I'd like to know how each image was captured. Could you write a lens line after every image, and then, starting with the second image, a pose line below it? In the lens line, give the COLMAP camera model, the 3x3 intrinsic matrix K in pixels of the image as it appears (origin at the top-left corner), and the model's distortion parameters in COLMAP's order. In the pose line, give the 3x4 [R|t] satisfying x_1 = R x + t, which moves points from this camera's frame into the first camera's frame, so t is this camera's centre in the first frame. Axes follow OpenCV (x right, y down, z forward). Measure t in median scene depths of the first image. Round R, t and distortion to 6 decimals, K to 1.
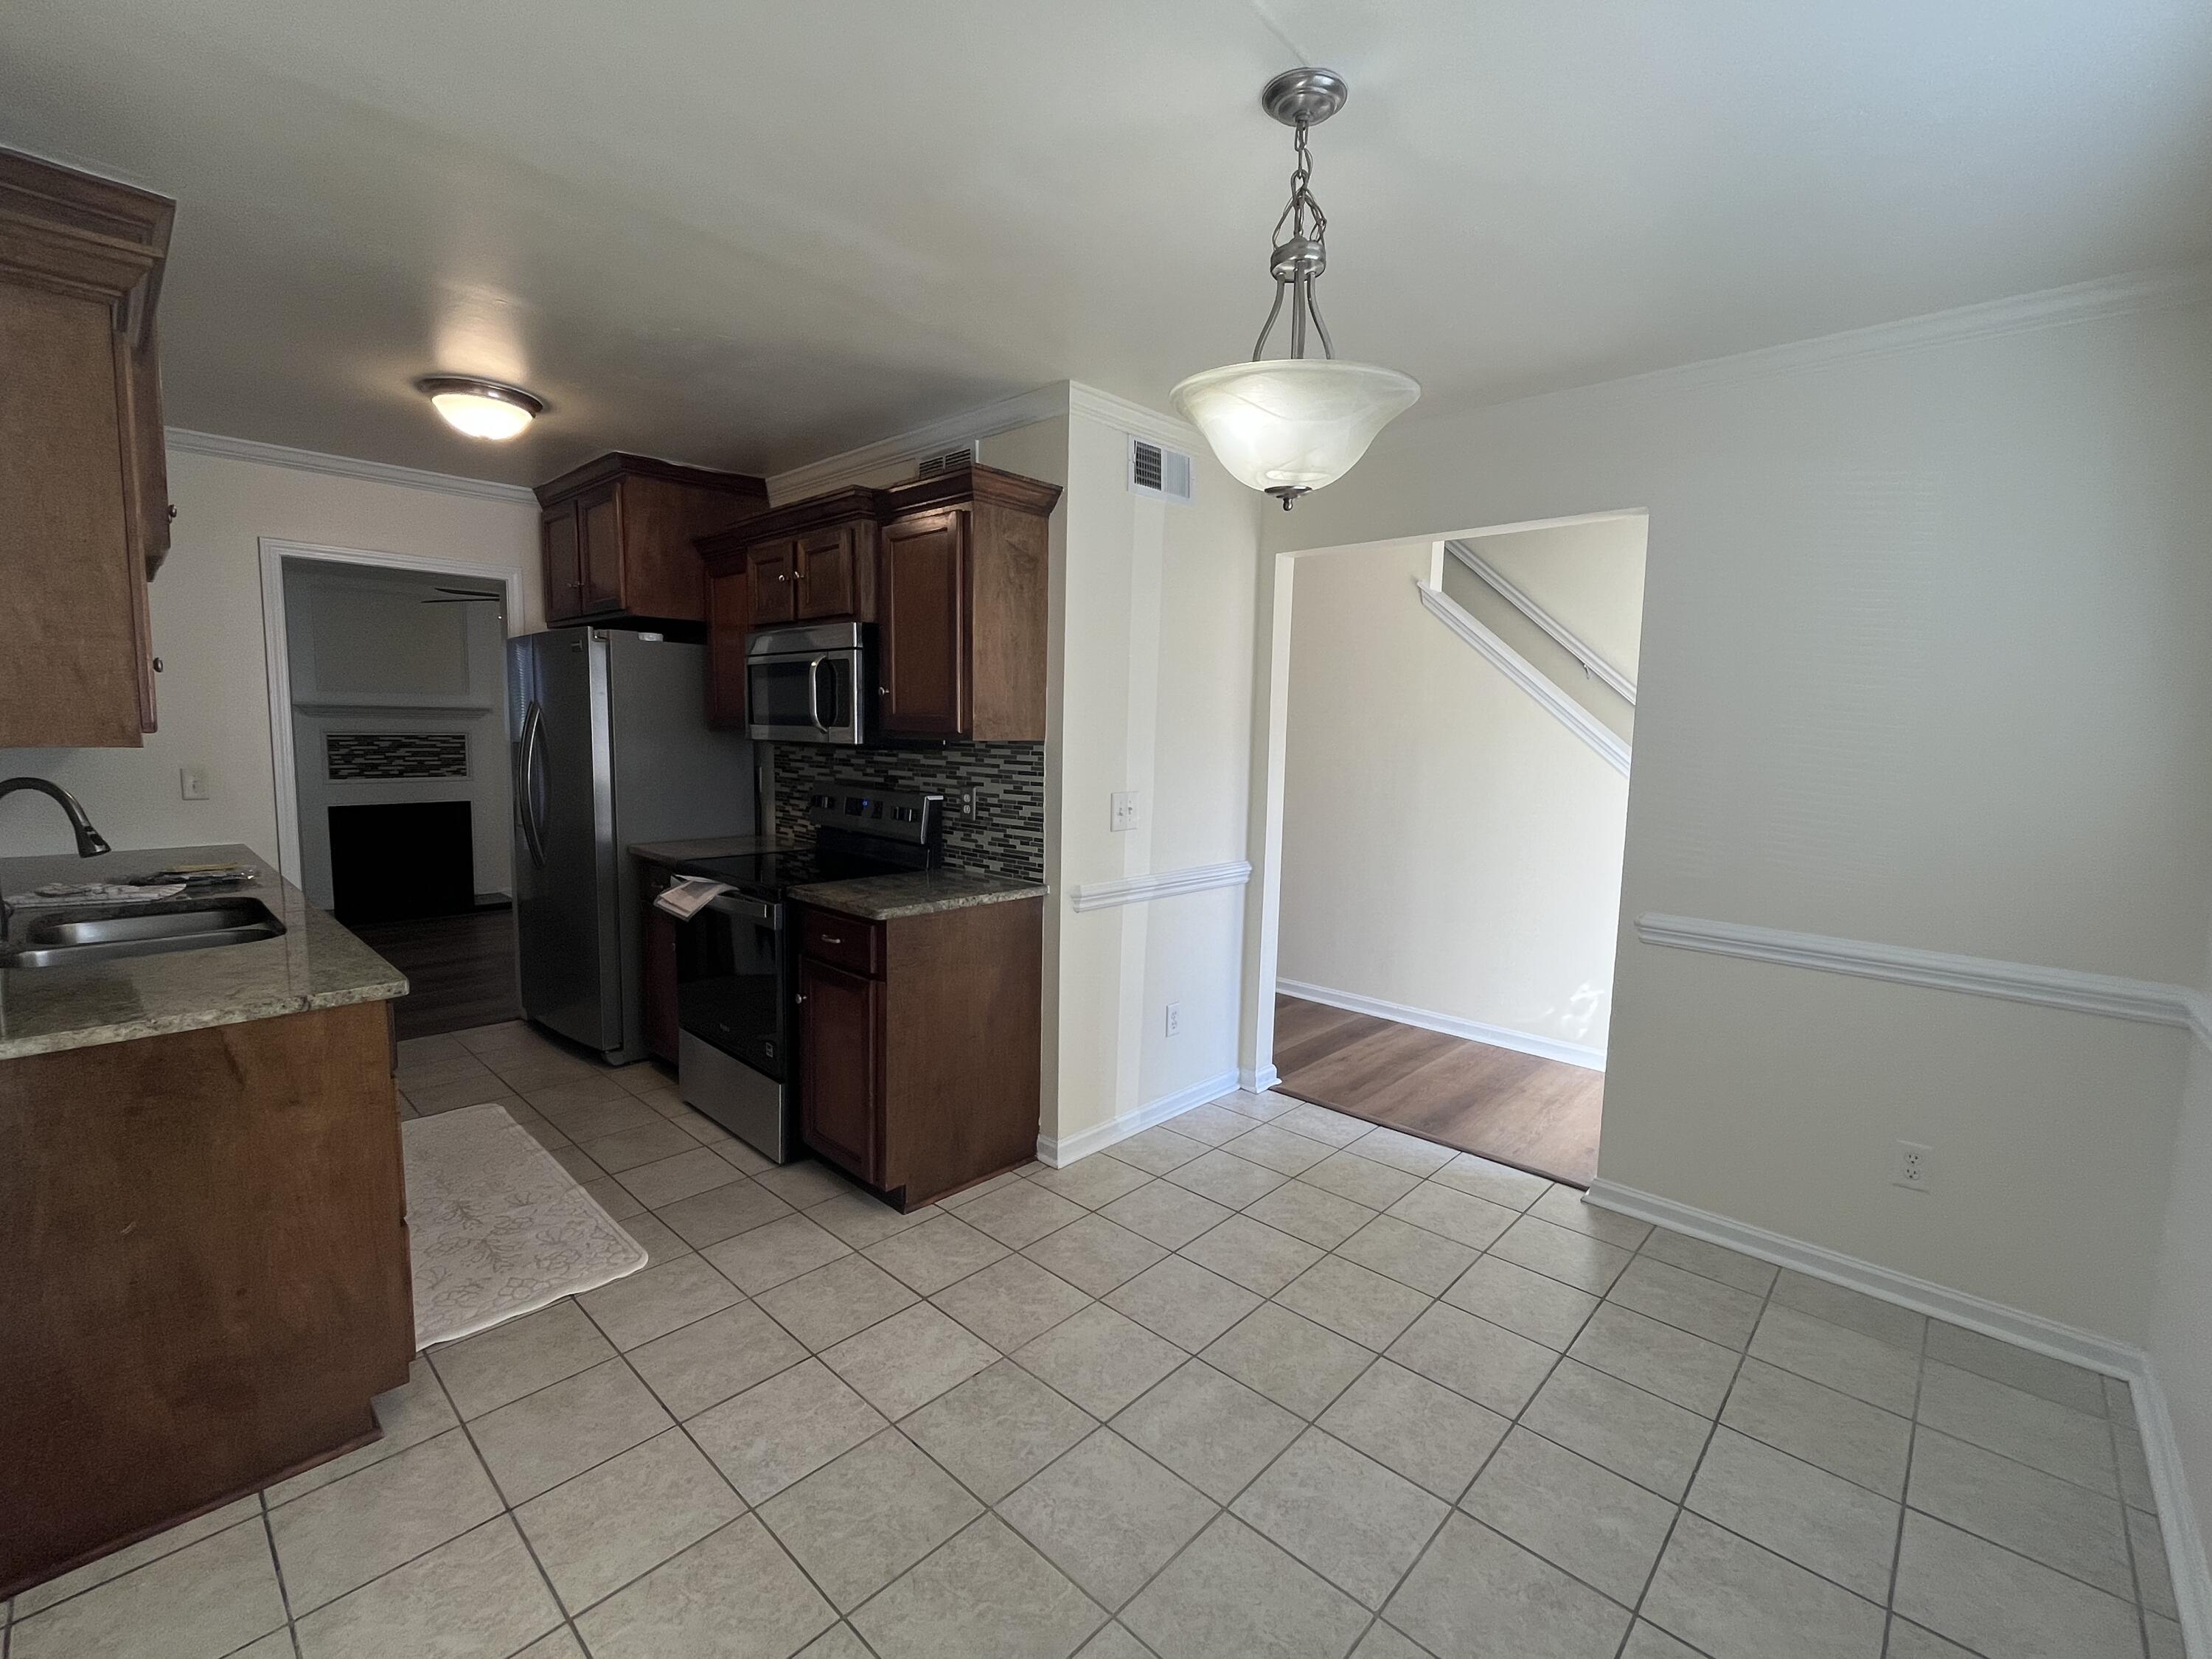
lens RADIAL K [[961.3, 0, 1101.5], [0, 961.3, 825.3], [0, 0, 1]] dist [-0.001352, 0.000240]
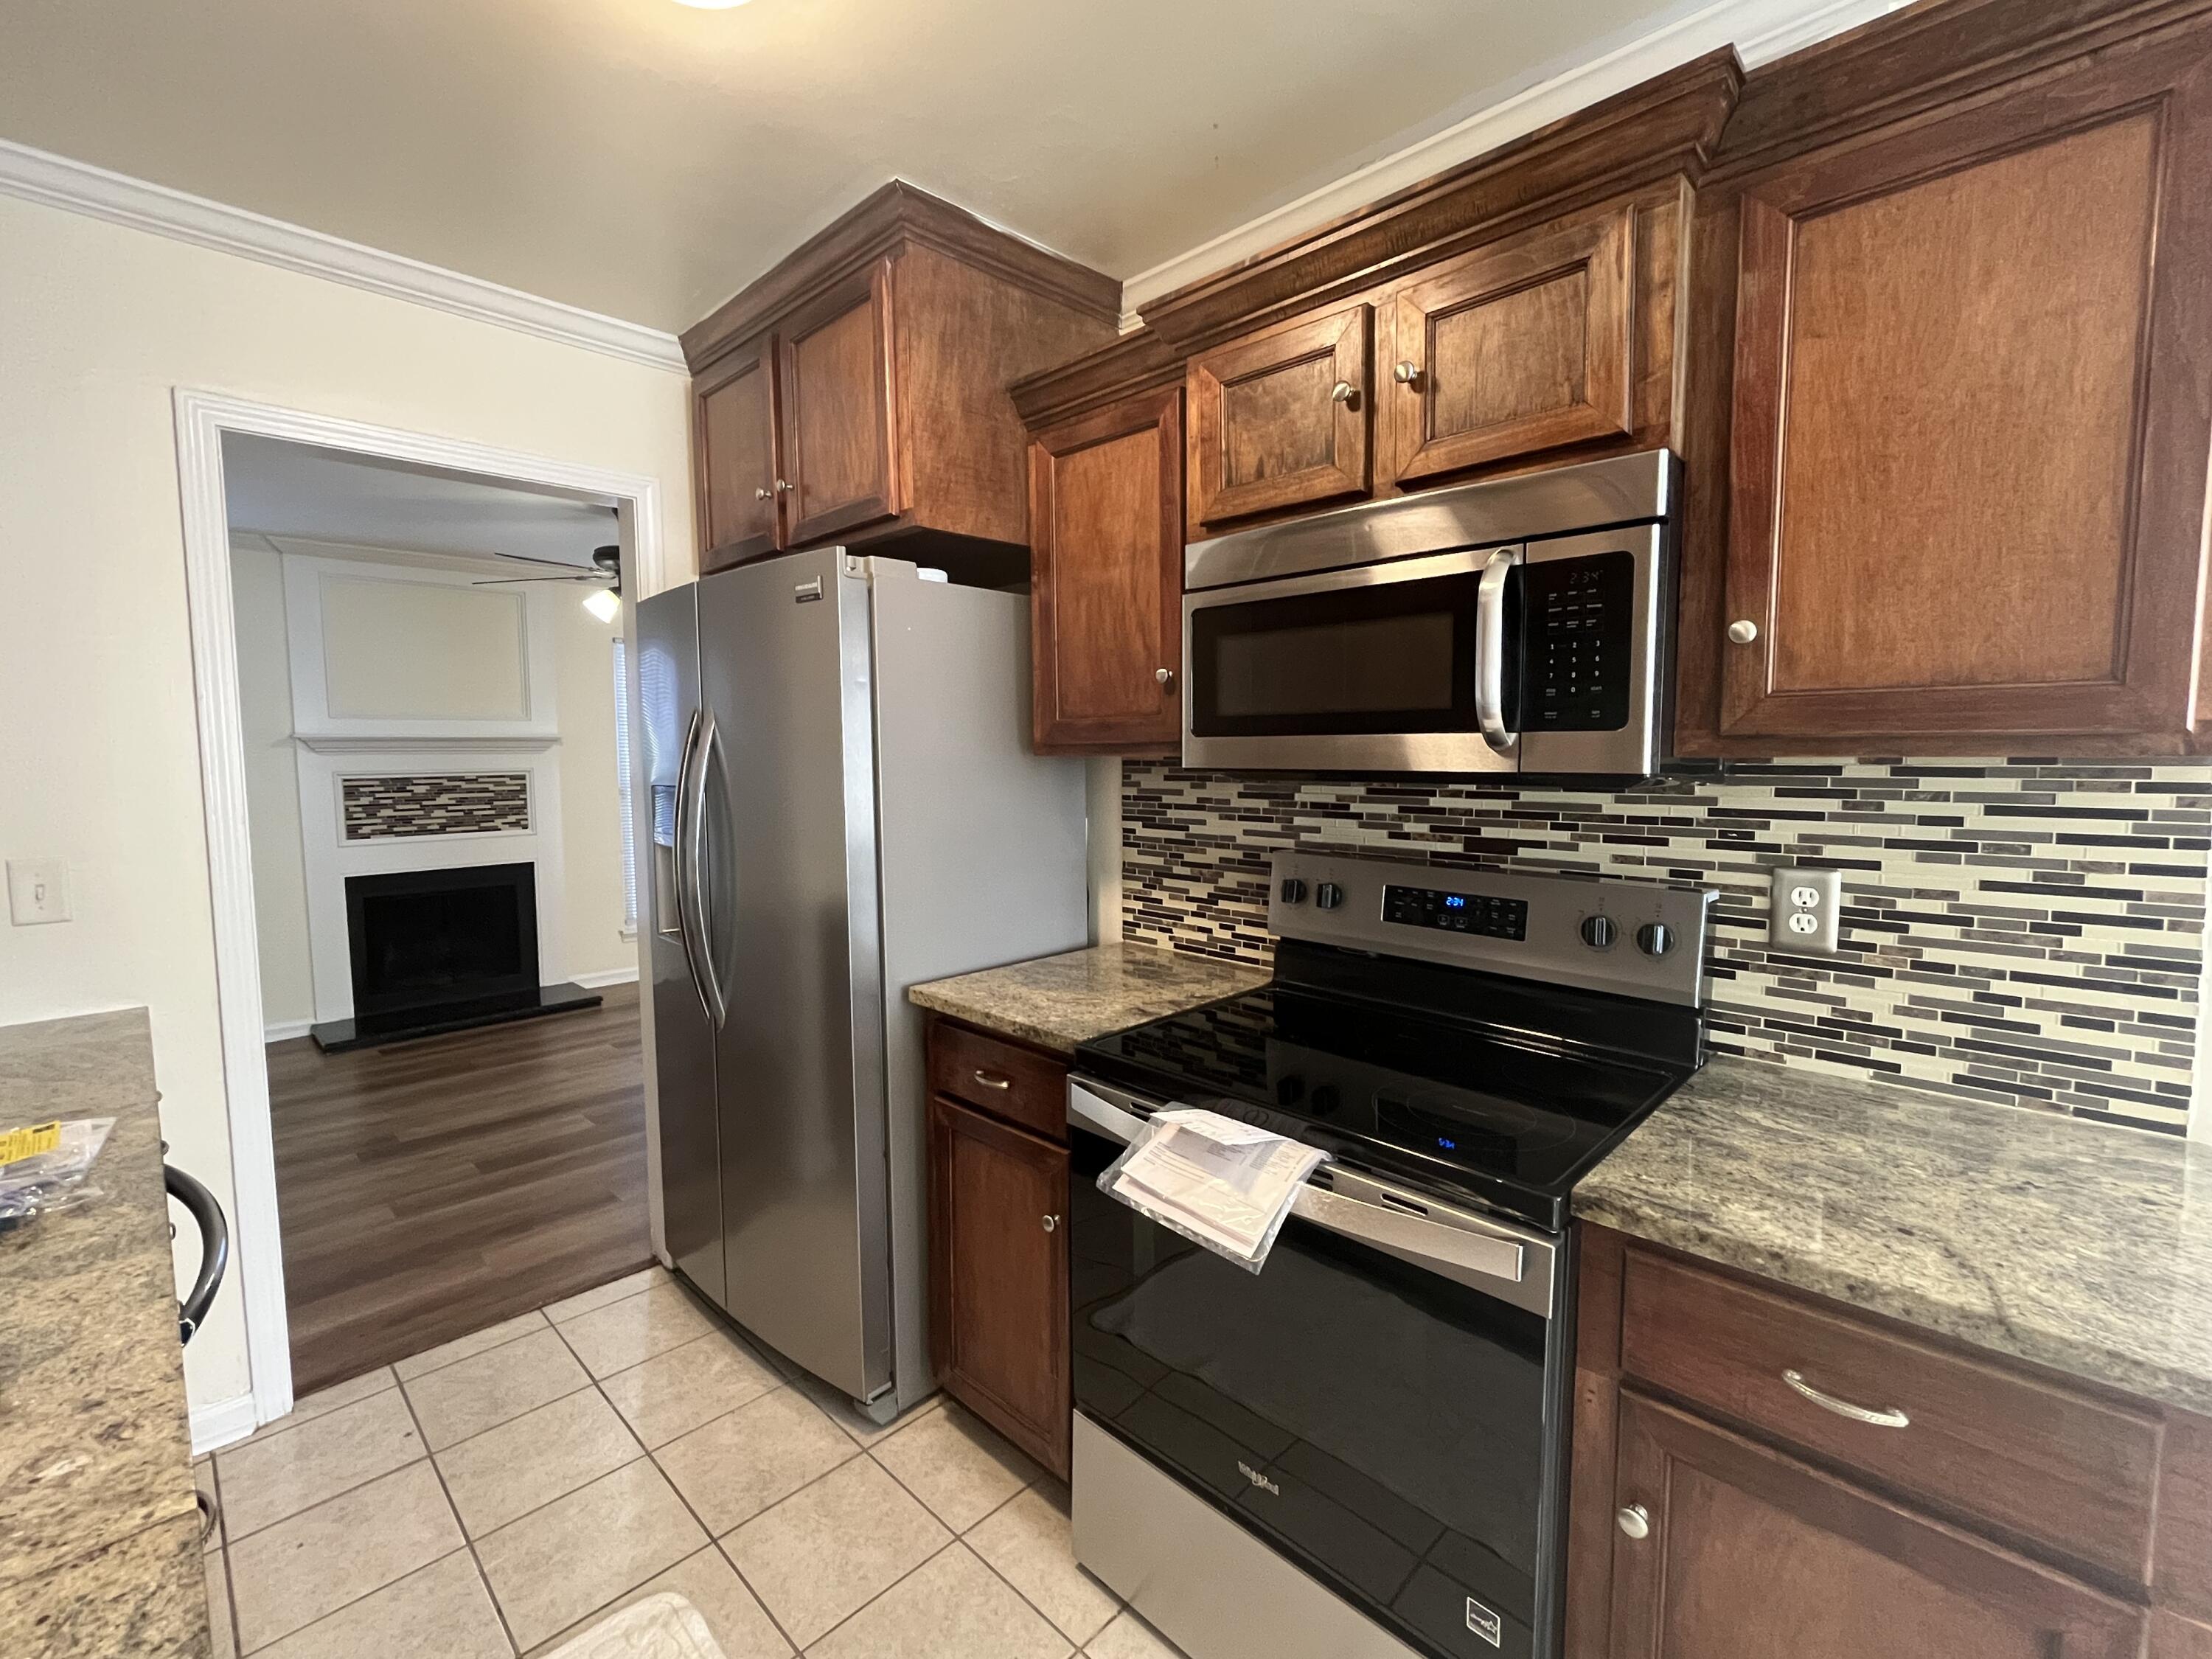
lens RADIAL K [[961.3, 0, 1101.5], [0, 961.3, 825.3], [0, 0, 1]] dist [-0.001352, 0.000240]
pose [[0.999455, -0.024185, -0.022469, -0.384240], [0.023657, 0.999445, -0.023467, -0.050075], [0.023024, 0.022923, 0.999472, 0.509239]]
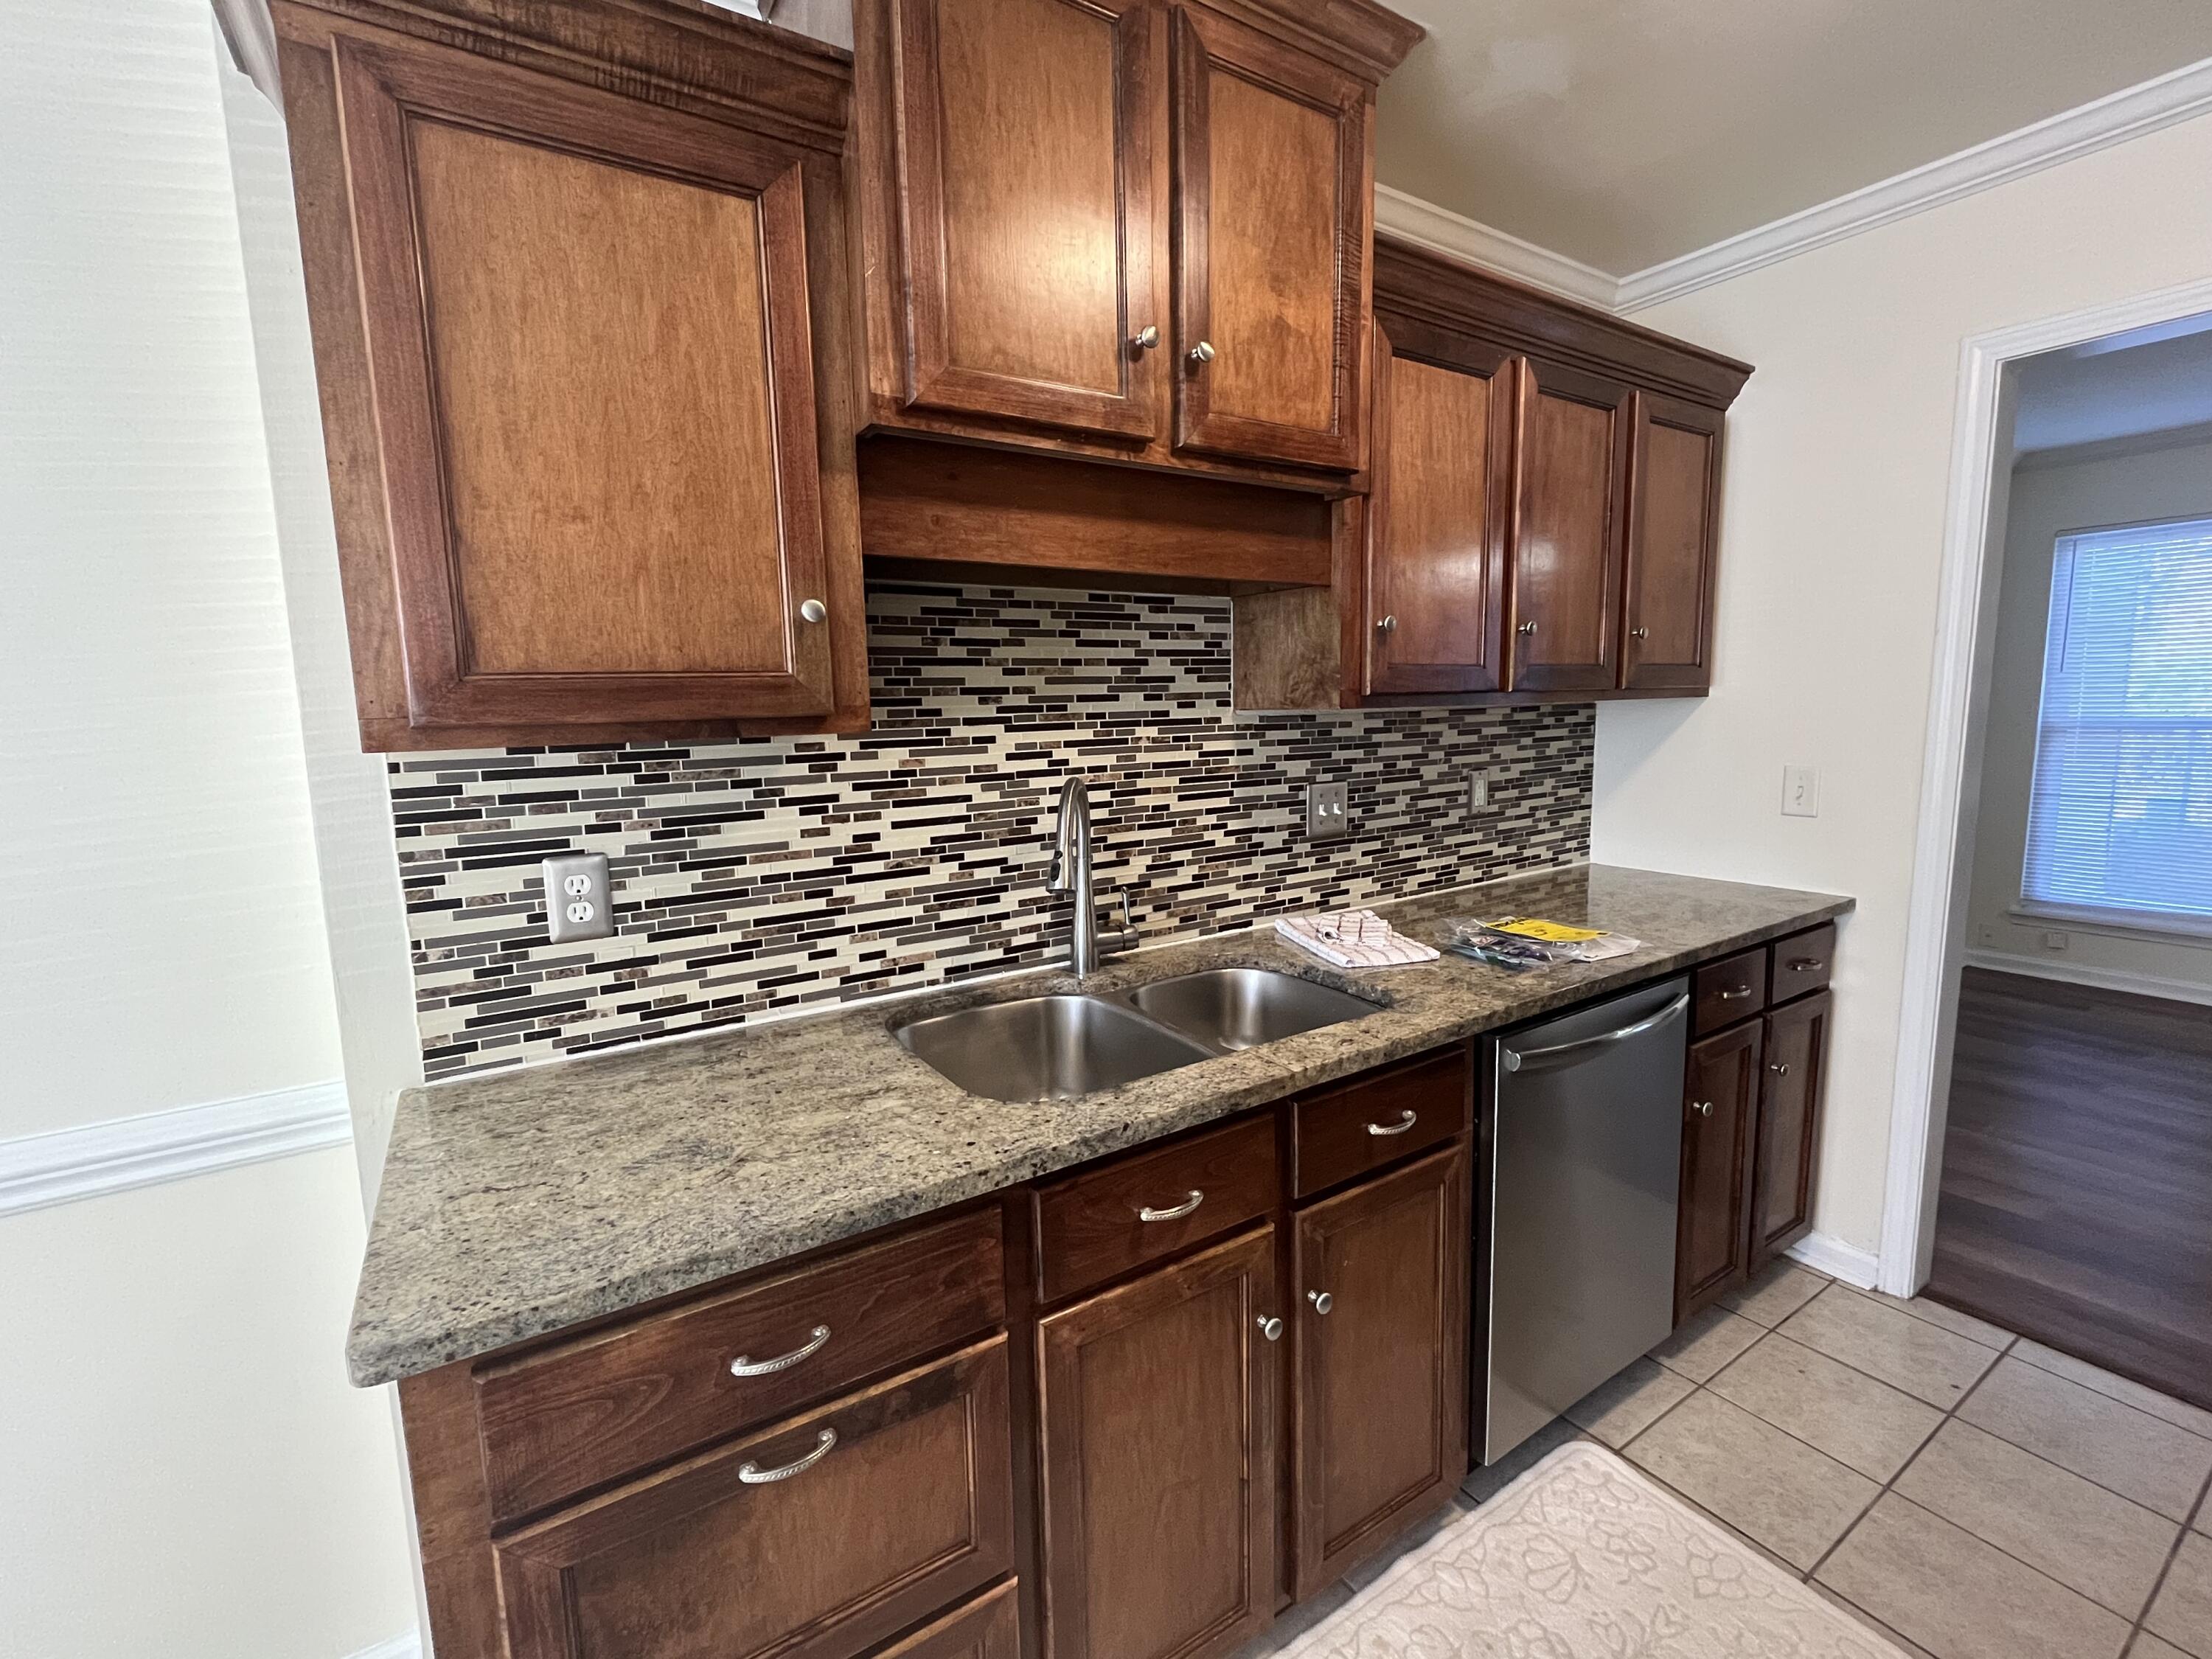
lens RADIAL K [[961.3, 0, 1101.5], [0, 961.3, 825.3], [0, 0, 1]] dist [-0.001352, 0.000240]
pose [[-0.237961, 0.111971, -0.964799, -0.216376], [-0.081102, 0.987573, 0.134617, -0.065987], [0.967883, 0.110281, -0.225923, 0.672055]]
